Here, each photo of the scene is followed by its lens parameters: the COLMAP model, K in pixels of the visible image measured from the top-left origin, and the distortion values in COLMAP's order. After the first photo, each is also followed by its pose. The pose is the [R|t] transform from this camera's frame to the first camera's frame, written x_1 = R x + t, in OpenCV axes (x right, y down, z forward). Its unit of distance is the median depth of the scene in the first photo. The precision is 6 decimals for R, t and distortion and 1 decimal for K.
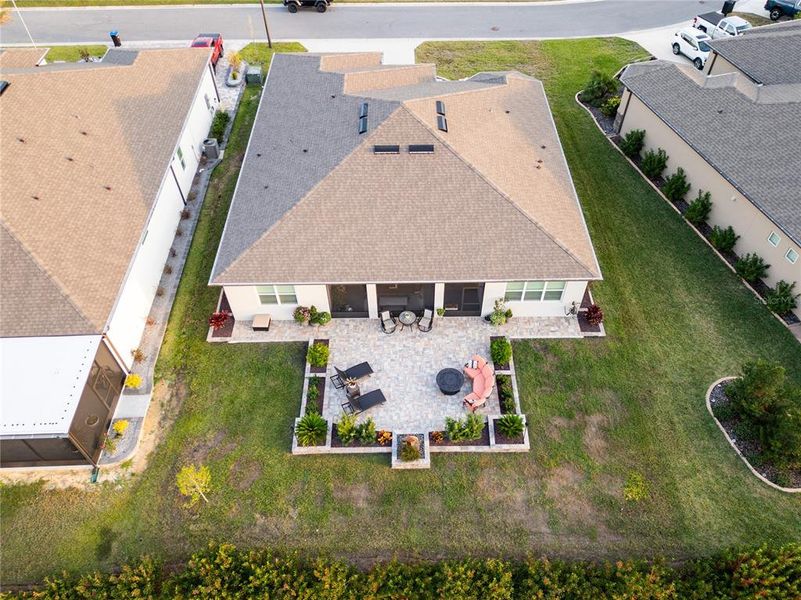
lens RADIAL K [[583.6, 0, 400.9], [0, 583.6, 338.6], [0, 0, 1]] dist [0.100081, -0.002127]
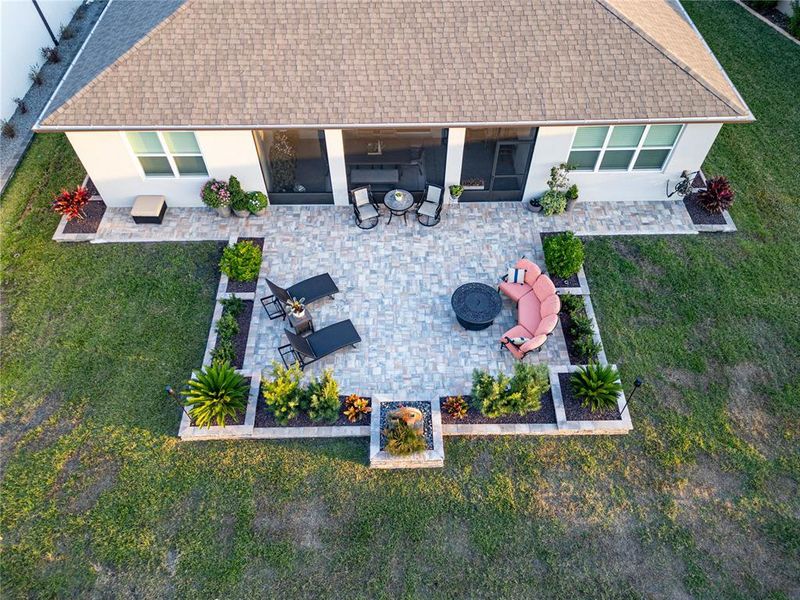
lens RADIAL K [[582.9, 0, 400.4], [0, 582.9, 338.5], [0, 0, 1]] dist [0.100081, -0.002127]
pose [[0.999796, -0.001041, 0.020187, 0.000886], [-0.000705, 0.996270, 0.086284, 0.053523], [-0.020201, -0.086281, 0.996066, 0.424277]]
